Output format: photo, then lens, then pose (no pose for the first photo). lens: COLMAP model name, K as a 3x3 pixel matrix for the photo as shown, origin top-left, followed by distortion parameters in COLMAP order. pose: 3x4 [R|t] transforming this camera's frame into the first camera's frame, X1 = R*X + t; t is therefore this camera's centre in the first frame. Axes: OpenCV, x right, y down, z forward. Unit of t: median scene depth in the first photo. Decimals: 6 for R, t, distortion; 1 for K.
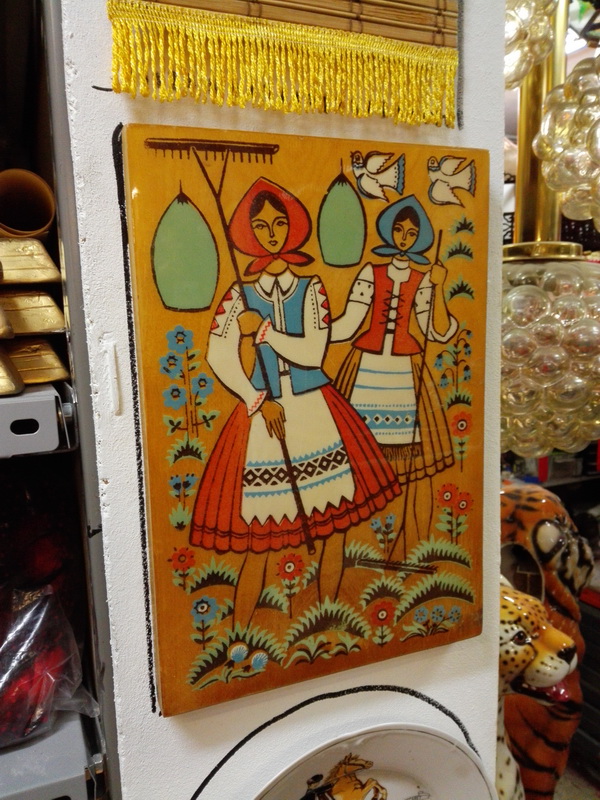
lens RADIAL K [[659.5, 0, 300.0], [0, 659.5, 400.0], [0, 0, 1]] dist [0.097497, -0.187034]
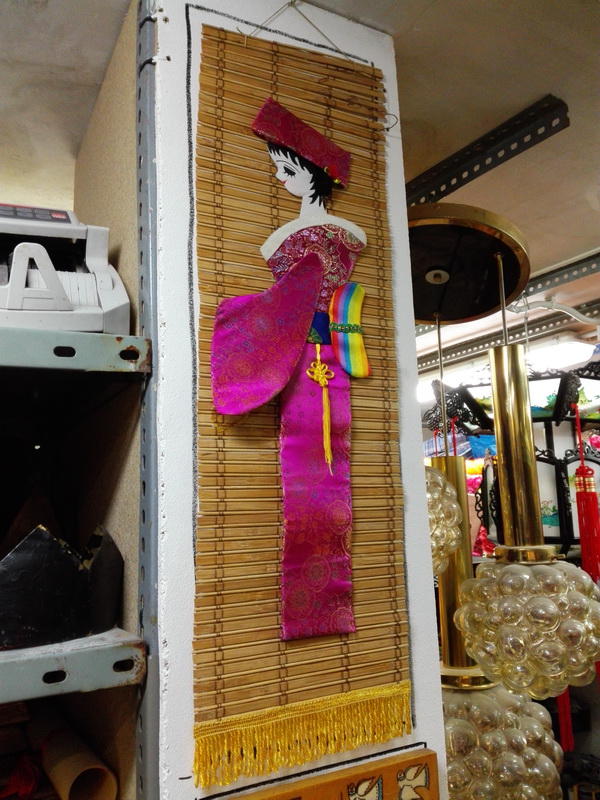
lens RADIAL K [[659.5, 0, 300.0], [0, 659.5, 400.0], [0, 0, 1]] dist [0.097497, -0.187034]
pose [[0.992670, 0.007767, 0.120603, -0.084821], [0.028389, 0.955022, -0.295174, -0.305229], [-0.117471, 0.296435, 0.947801, -0.251030]]
